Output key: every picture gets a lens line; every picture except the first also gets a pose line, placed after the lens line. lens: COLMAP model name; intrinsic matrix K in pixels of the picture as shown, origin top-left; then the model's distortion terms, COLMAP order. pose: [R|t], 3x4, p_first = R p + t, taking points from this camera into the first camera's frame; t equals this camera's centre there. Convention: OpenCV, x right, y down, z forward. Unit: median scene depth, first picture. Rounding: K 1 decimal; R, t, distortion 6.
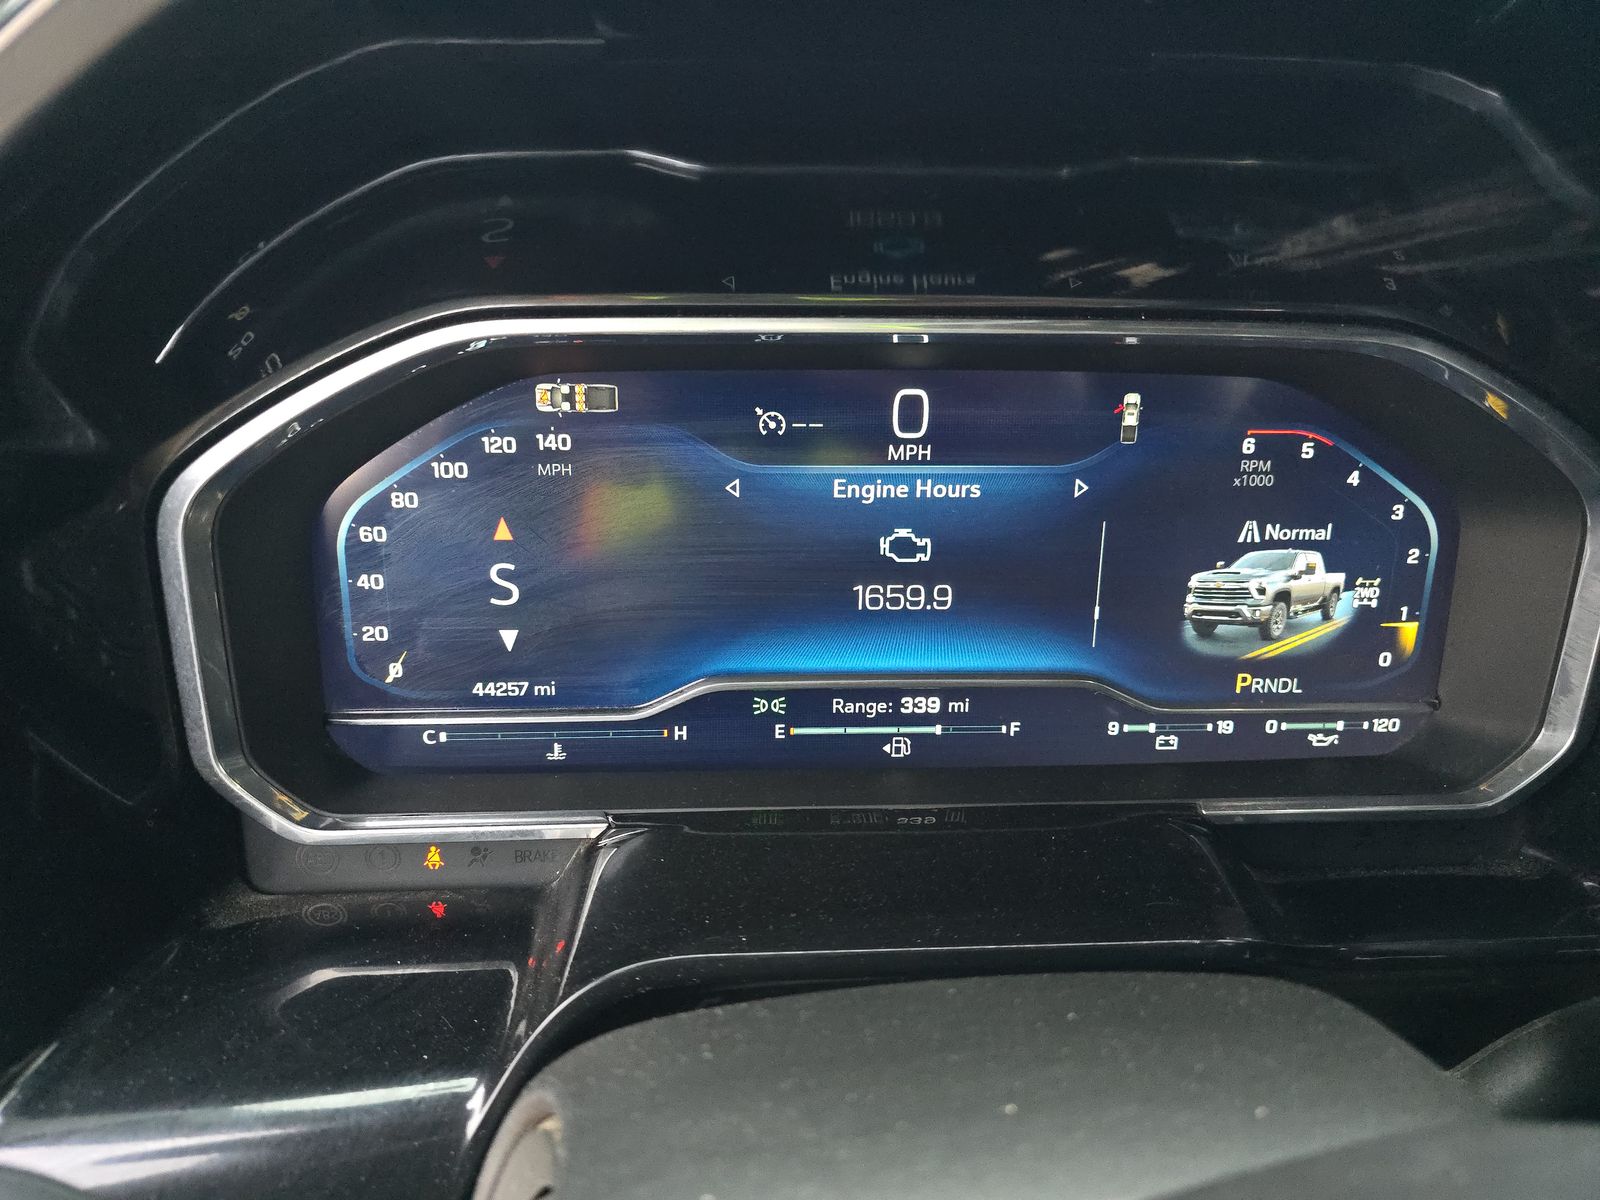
lens RADIAL K [[1069.2, 0, 802.3], [0, 1069.2, 606.5], [0, 0, 1]] dist [-0.034525, -0.001543]
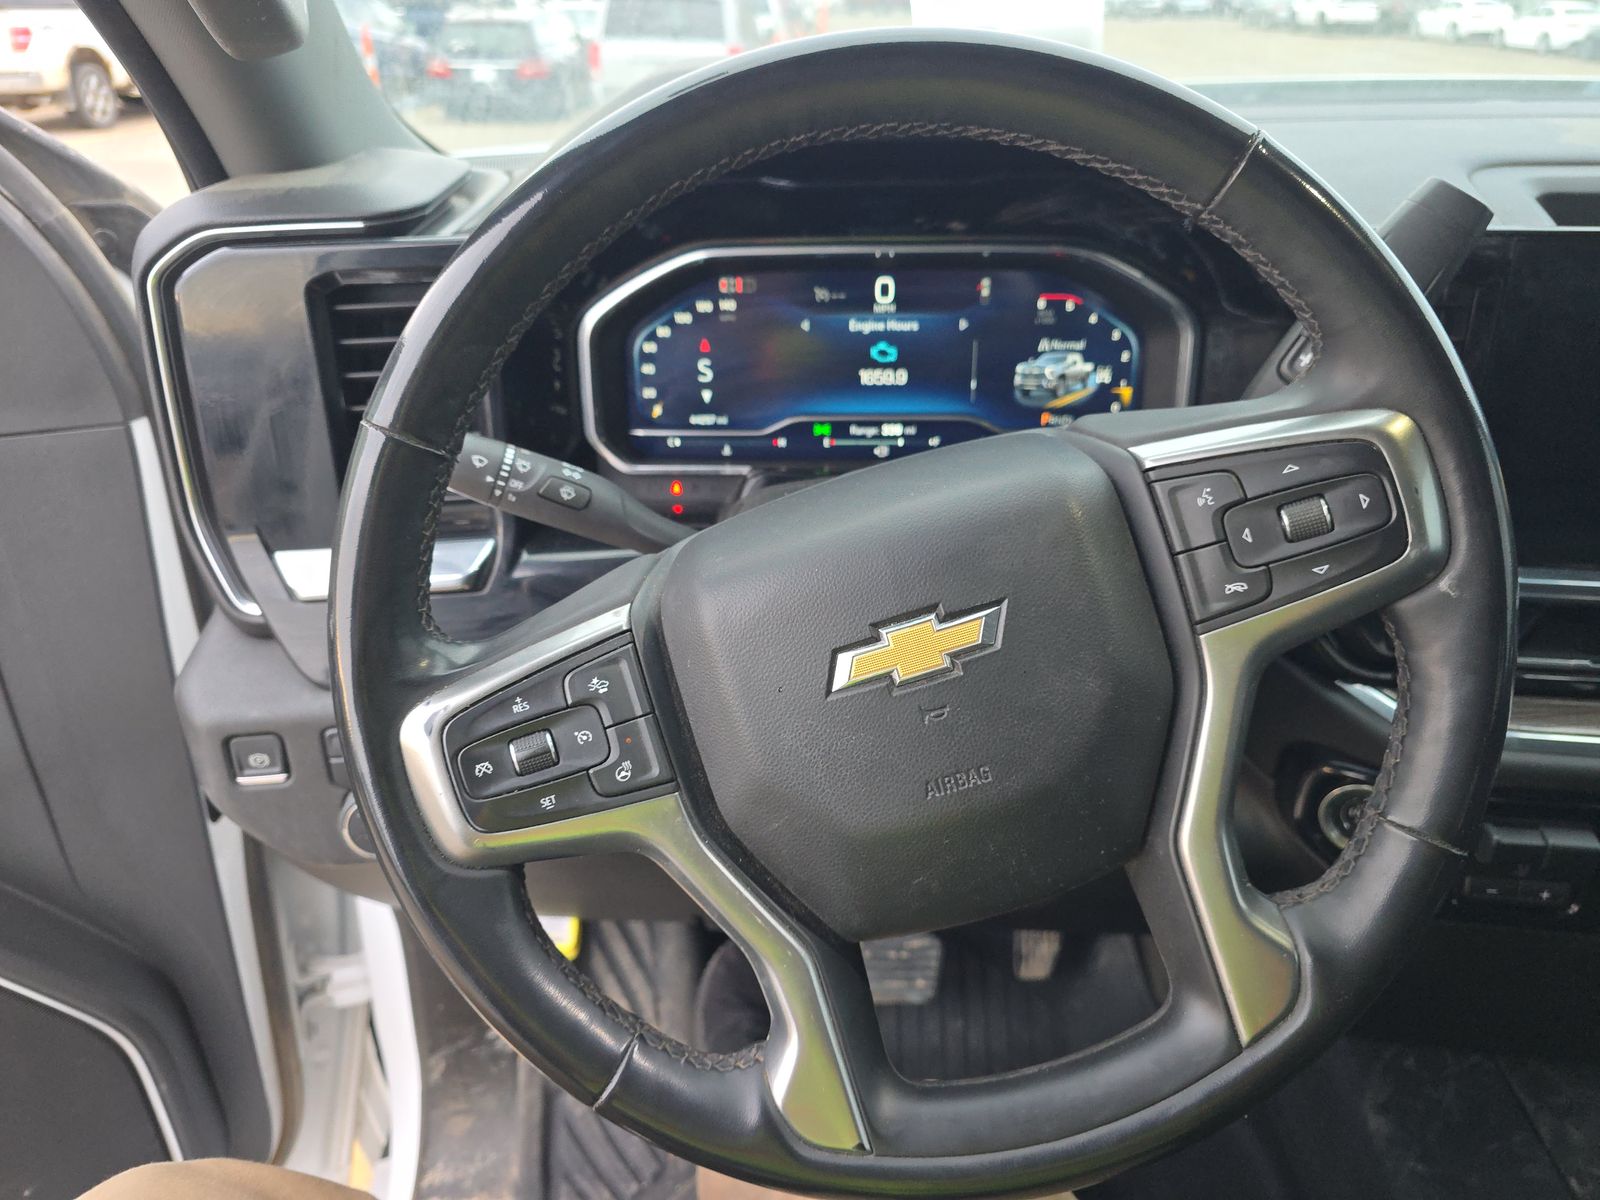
lens RADIAL K [[1069.2, 0, 796.3], [0, 1069.2, 593.8], [0, 0, 1]] dist [-0.034525, -0.001543]
pose [[0.999729, -0.020902, 0.010278, -0.112193], [0.020184, 0.997643, 0.065590, 0.283030], [-0.011625, -0.065364, 0.997794, -1.183979]]
